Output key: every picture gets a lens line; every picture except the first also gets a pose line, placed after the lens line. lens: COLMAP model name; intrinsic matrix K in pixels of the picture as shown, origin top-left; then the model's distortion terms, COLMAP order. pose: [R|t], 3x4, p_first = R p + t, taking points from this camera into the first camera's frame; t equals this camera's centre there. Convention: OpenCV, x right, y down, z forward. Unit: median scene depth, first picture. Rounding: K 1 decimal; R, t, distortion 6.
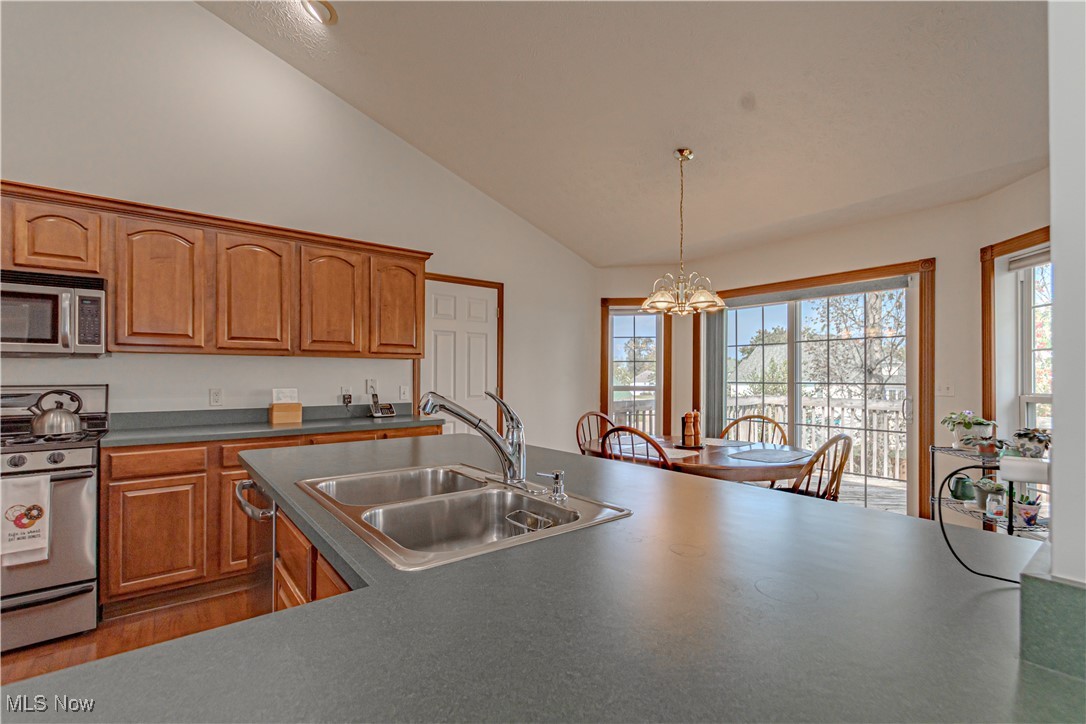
lens RADIAL K [[478.9, 0, 542.9], [0, 478.9, 367.9], [0, 0, 1]] dist [0.001126, -0.001164]
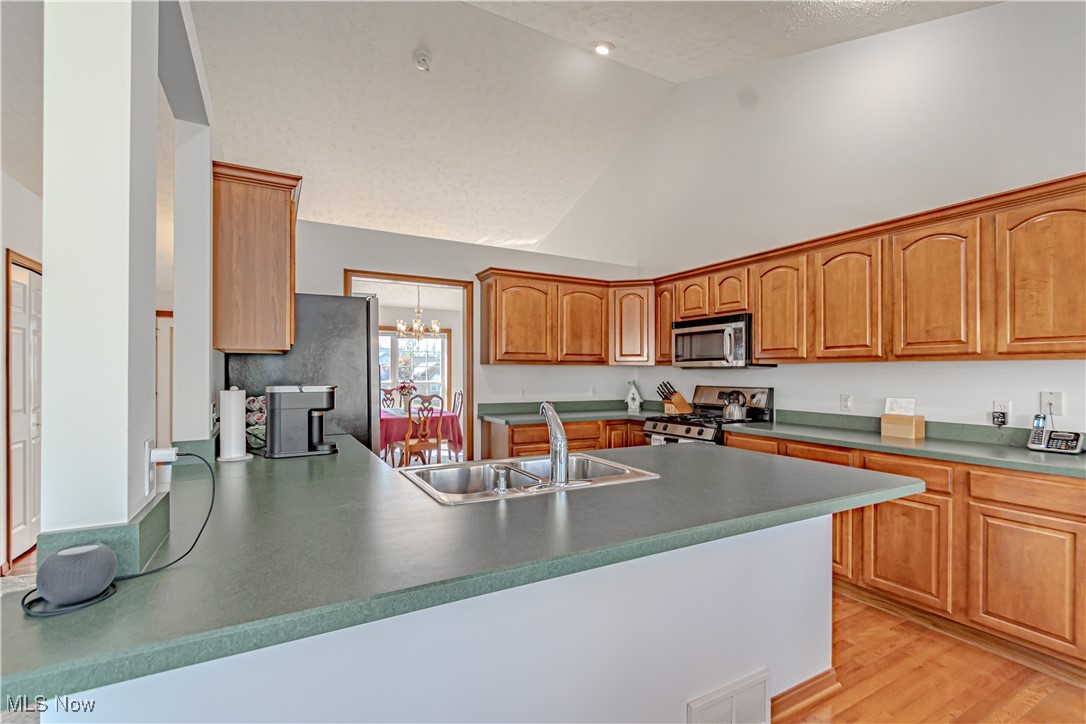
lens RADIAL K [[478.9, 0, 538.2], [0, 478.9, 370.7], [0, 0, 1]] dist [0.001126, -0.001164]
pose [[-0.171146, -0.011678, -0.985177, 0.460010], [0.003730, 0.999915, -0.012501, 0.000185], [0.985239, -0.005814, -0.171088, 0.489481]]
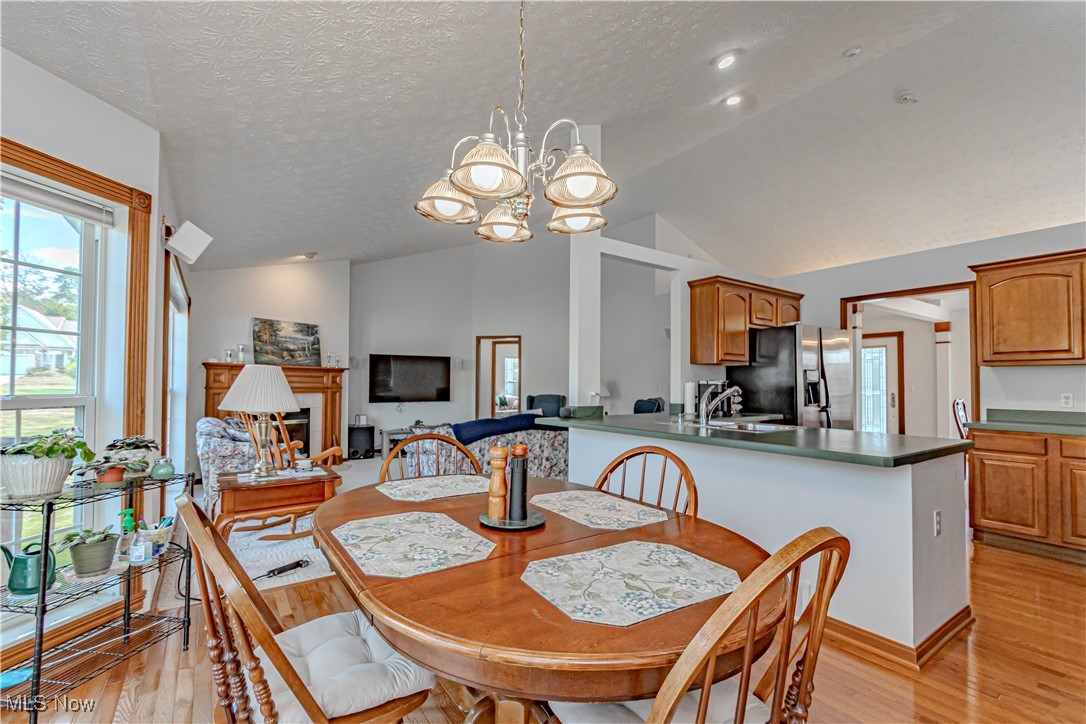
lens RADIAL K [[478.9, 0, 537.9], [0, 478.9, 370.7], [0, 0, 1]] dist [0.001126, -0.001164]
pose [[-0.996948, -0.015978, 0.076418, 0.241786], [-0.018803, 0.999161, -0.036390, 0.042373], [-0.075772, -0.037716, -0.996412, 1.429417]]
